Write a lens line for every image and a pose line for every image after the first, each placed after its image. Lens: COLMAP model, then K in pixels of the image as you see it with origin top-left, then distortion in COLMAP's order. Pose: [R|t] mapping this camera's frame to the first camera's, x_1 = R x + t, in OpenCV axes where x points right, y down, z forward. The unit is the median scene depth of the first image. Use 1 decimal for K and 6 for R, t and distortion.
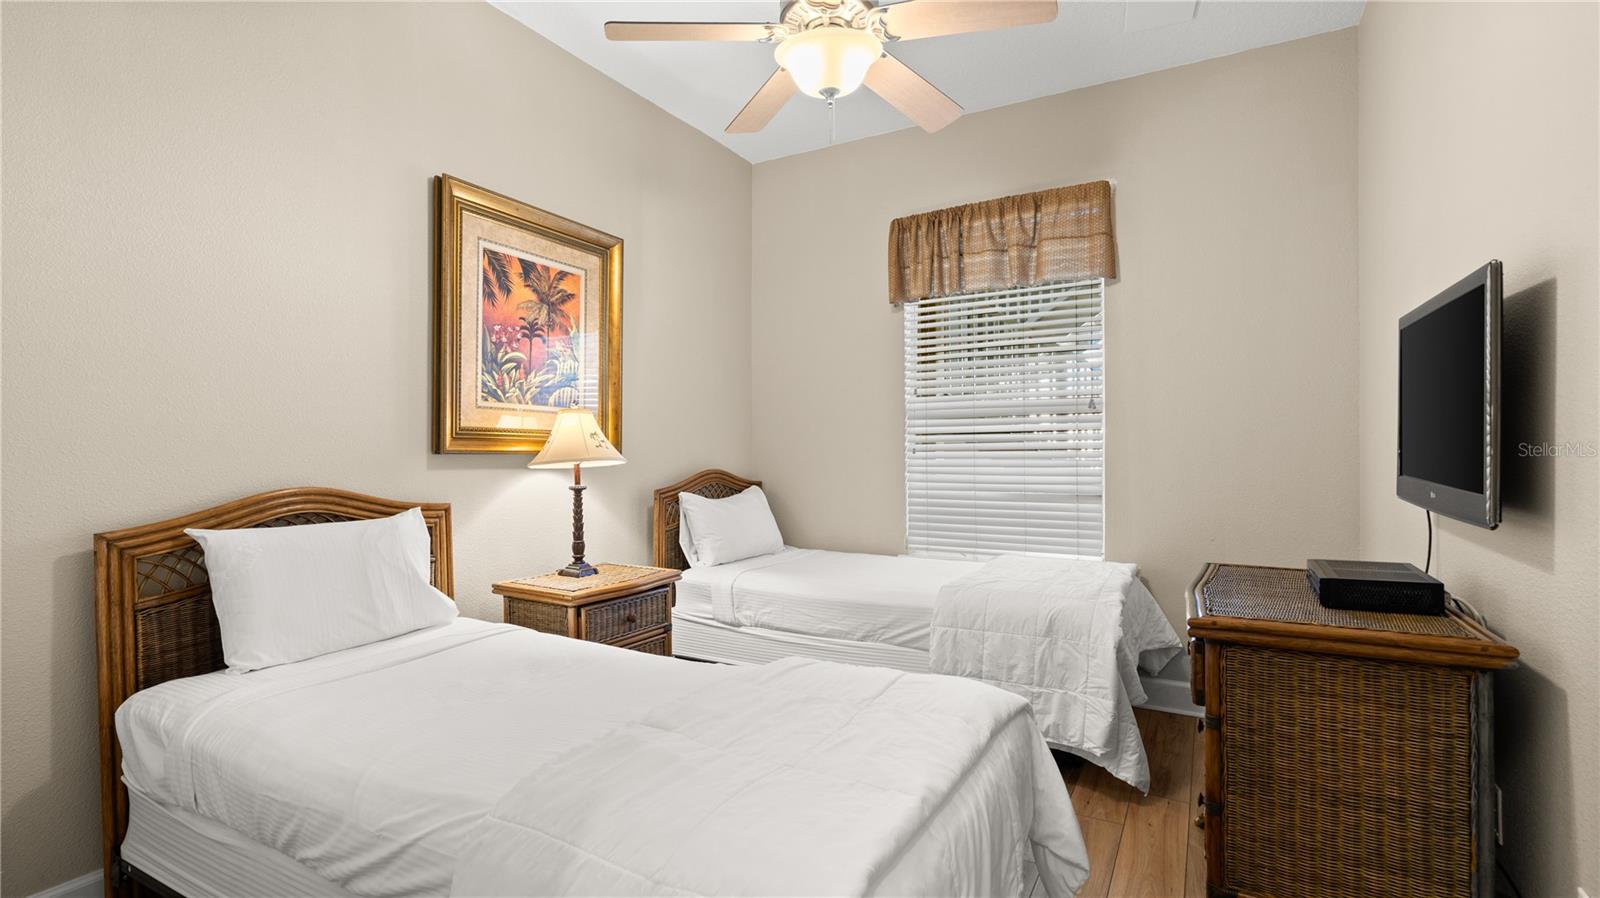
lens RADIAL K [[723.9, 0, 803.1], [0, 723.9, 455.9], [0, 0, 1]] dist [-0.007933, 0.003129]
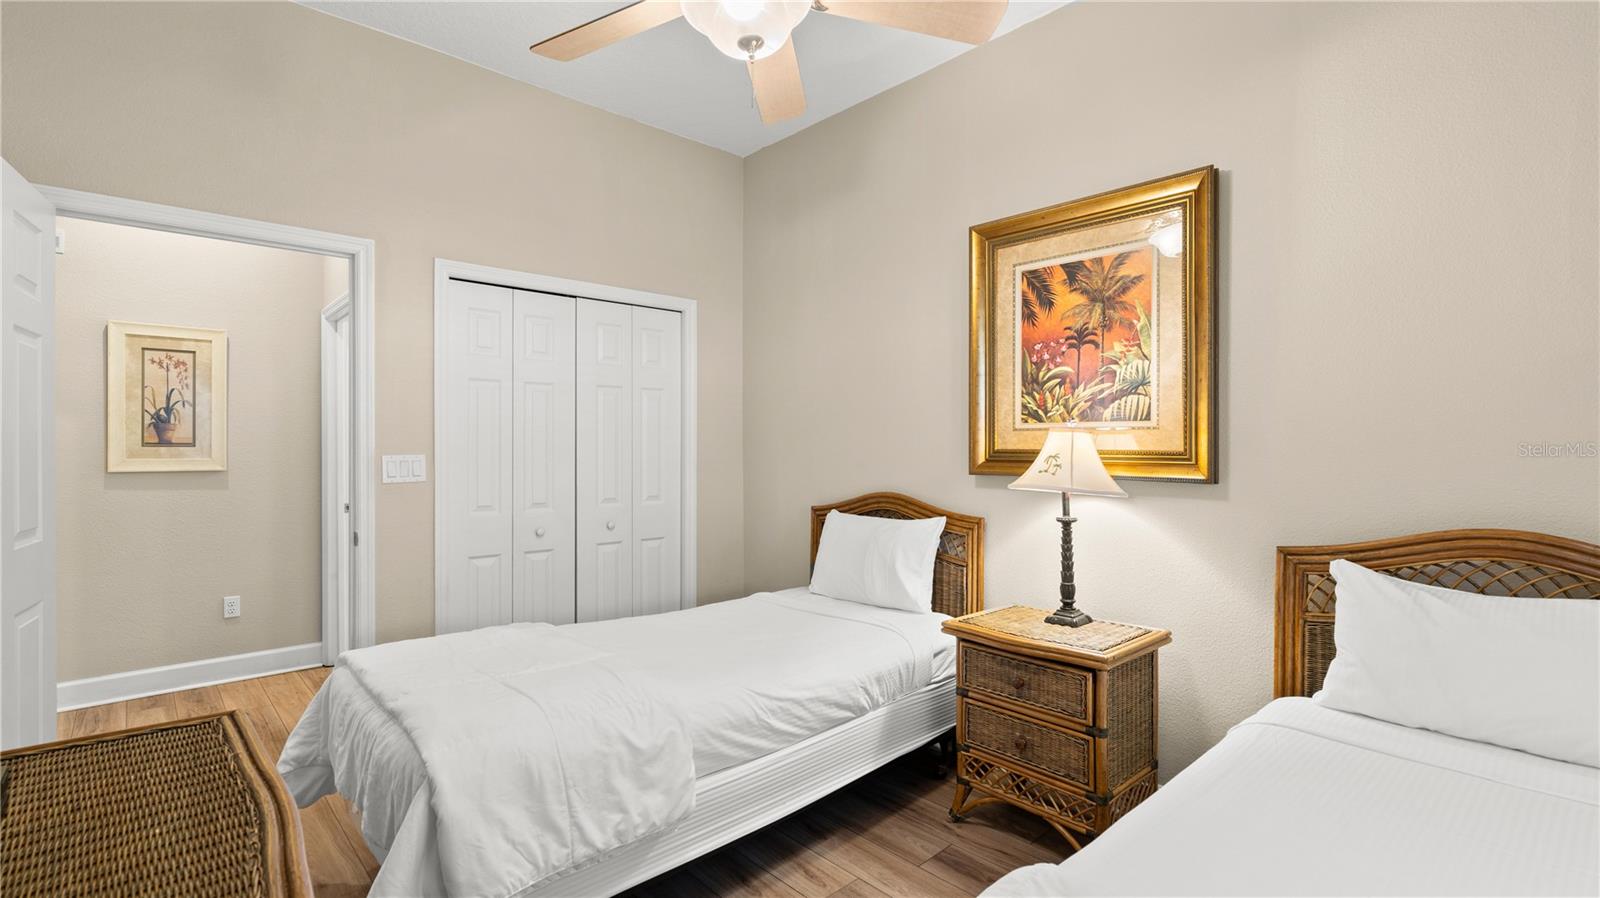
lens RADIAL K [[723.9, 0, 803.9], [0, 723.9, 447.3], [0, 0, 1]] dist [-0.007933, 0.003129]
pose [[-0.315163, -0.000765, -0.949037, 0.583147], [-0.005999, 0.999981, 0.001186, -0.039119], [0.949019, 0.006067, -0.315162, 0.973981]]
